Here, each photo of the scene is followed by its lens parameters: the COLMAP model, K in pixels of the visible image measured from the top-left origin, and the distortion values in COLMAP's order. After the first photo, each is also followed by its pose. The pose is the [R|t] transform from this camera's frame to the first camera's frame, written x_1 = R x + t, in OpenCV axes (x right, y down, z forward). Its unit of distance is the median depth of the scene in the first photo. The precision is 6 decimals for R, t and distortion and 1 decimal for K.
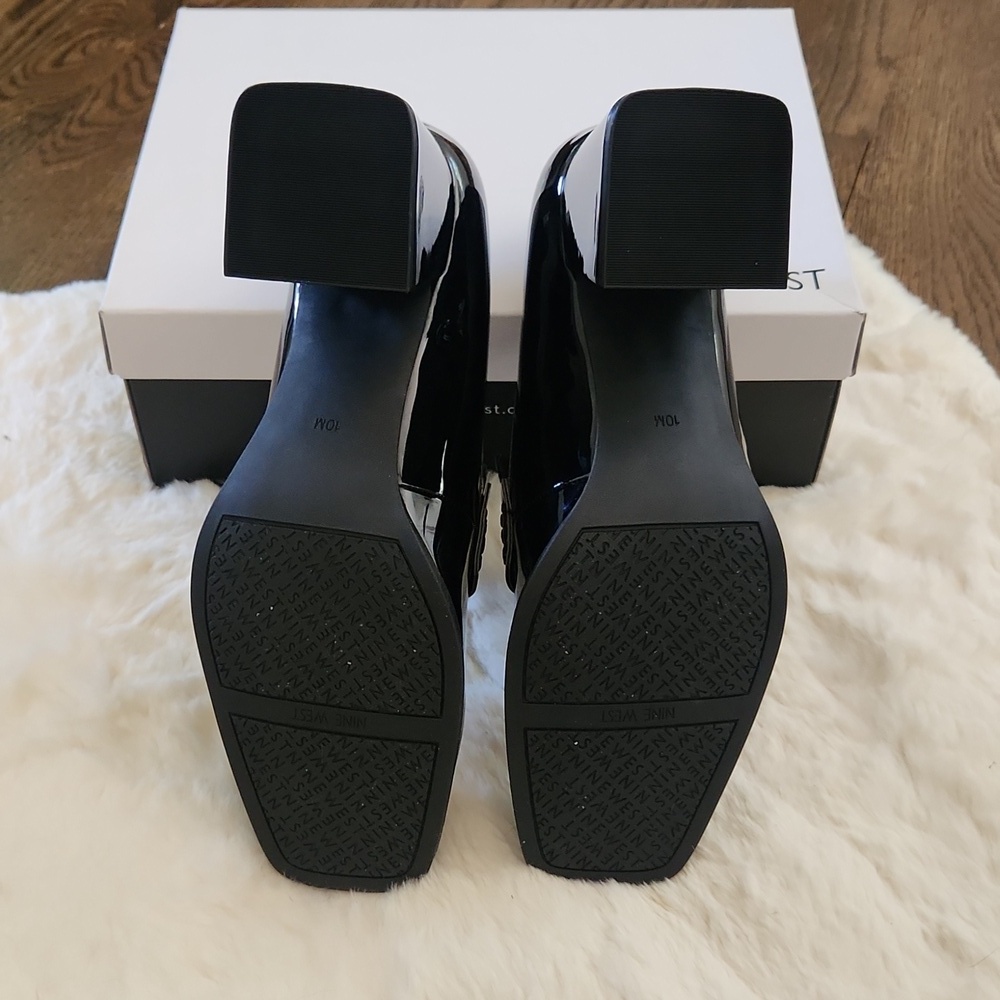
lens RADIAL K [[1316.6, 0, 498.6], [0, 1316.6, 523.9], [0, 0, 1]] dist [0.107935, -0.038815]
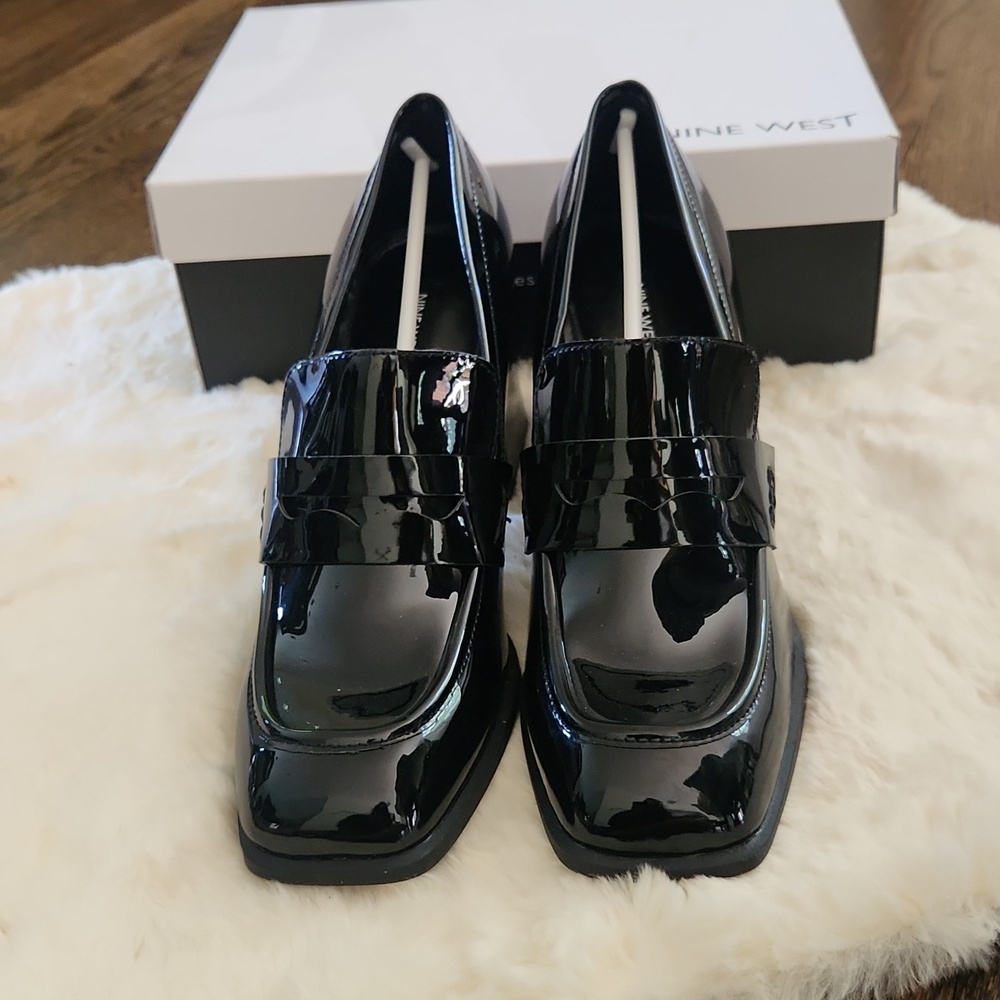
lens RADIAL K [[1316.6, 0, 498.6], [0, 1316.6, 523.9], [0, 0, 1]] dist [0.107935, -0.038815]
pose [[0.996828, -0.019494, -0.077161, 0.039485], [0.006115, 0.985433, -0.169956, 0.233507], [0.079350, 0.168945, 0.982426, 0.031189]]
